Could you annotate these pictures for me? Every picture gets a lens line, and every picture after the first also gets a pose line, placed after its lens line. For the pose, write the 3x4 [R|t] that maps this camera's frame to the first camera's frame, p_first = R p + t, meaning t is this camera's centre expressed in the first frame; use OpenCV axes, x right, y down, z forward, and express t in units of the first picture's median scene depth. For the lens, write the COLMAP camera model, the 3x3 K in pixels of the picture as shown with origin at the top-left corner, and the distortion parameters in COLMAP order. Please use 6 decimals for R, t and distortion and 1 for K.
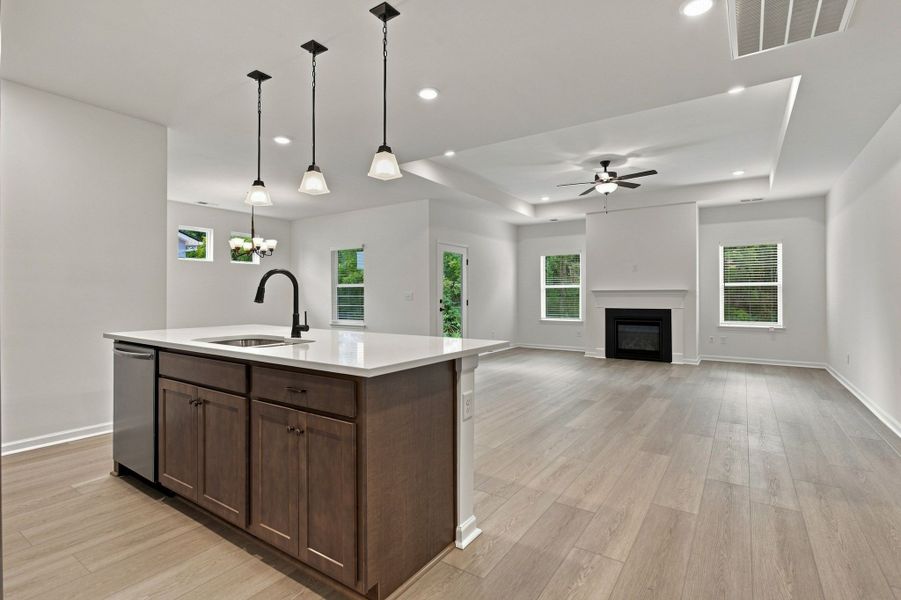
lens RADIAL K [[431.9, 0, 448.1], [0, 431.9, 296.0], [0, 0, 1]] dist [-0.000636, 0.001914]
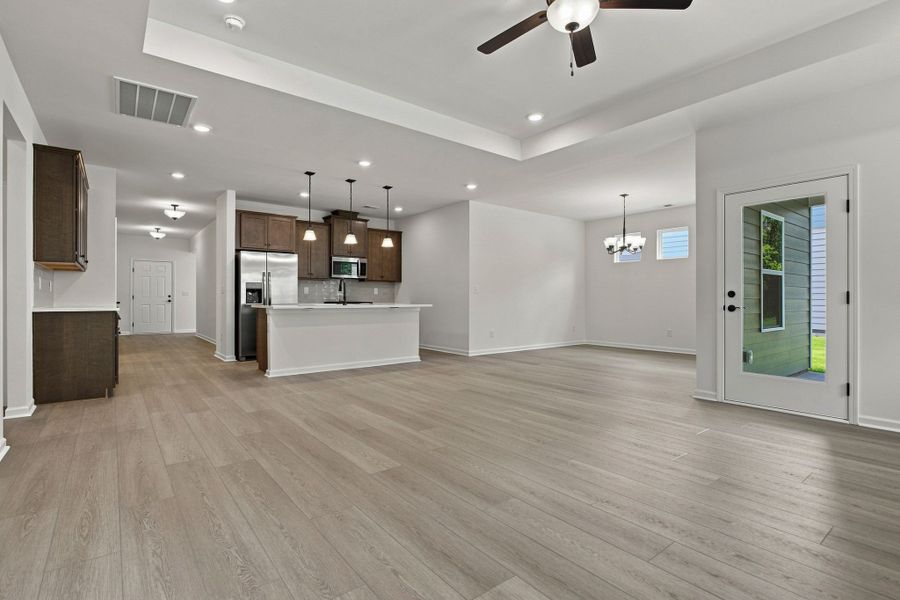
lens RADIAL K [[431.4, 0, 442.4], [0, 431.4, 299.2], [0, 0, 1]] dist [-0.000636, 0.001914]
pose [[-0.309936, 0.000875, -0.950757, 0.710897], [-0.004158, 0.999989, 0.002276, 0.021539], [0.950748, 0.004659, -0.309929, 0.899129]]
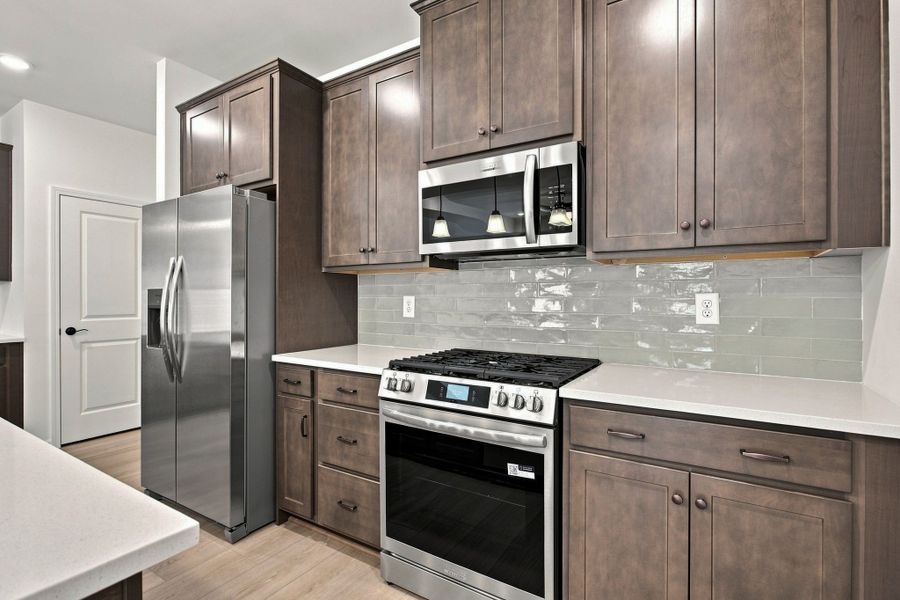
lens RADIAL K [[431.4, 0, 447.4], [0, 431.4, 297.6], [0, 0, 1]] dist [-0.000636, 0.001914]
pose [[-0.999481, 0.003613, -0.032026, -0.383623], [0.003429, 0.999977, 0.005824, -0.008801], [0.032046, 0.005711, -0.999470, 0.518586]]
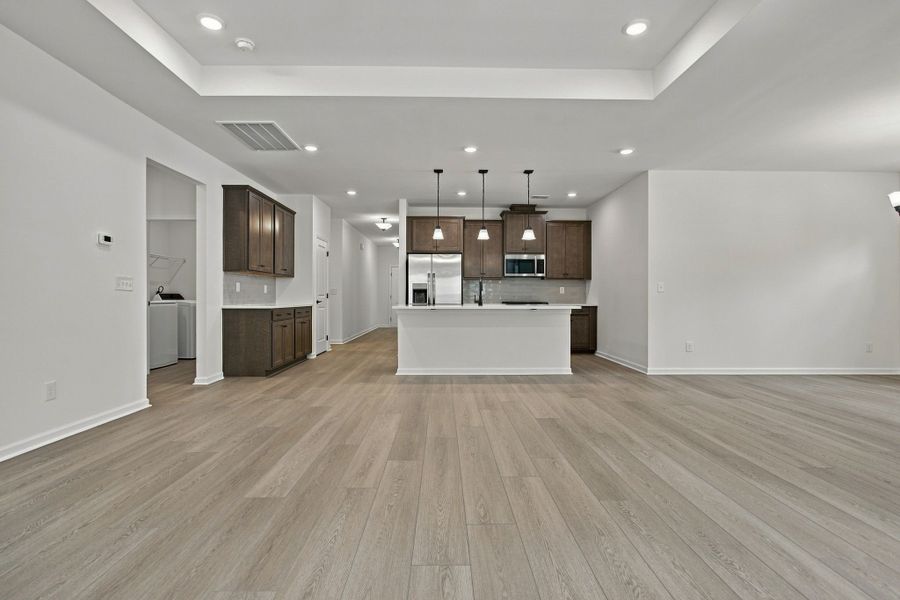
lens RADIAL K [[431.4, 0, 446.8], [0, 431.4, 297.9], [0, 0, 1]] dist [-0.000636, 0.001914]
pose [[-0.817799, -0.001116, -0.575503, 0.437614], [-0.003872, 0.999986, 0.003565, 0.018350], [0.575491, 0.005144, -0.817792, 1.087182]]
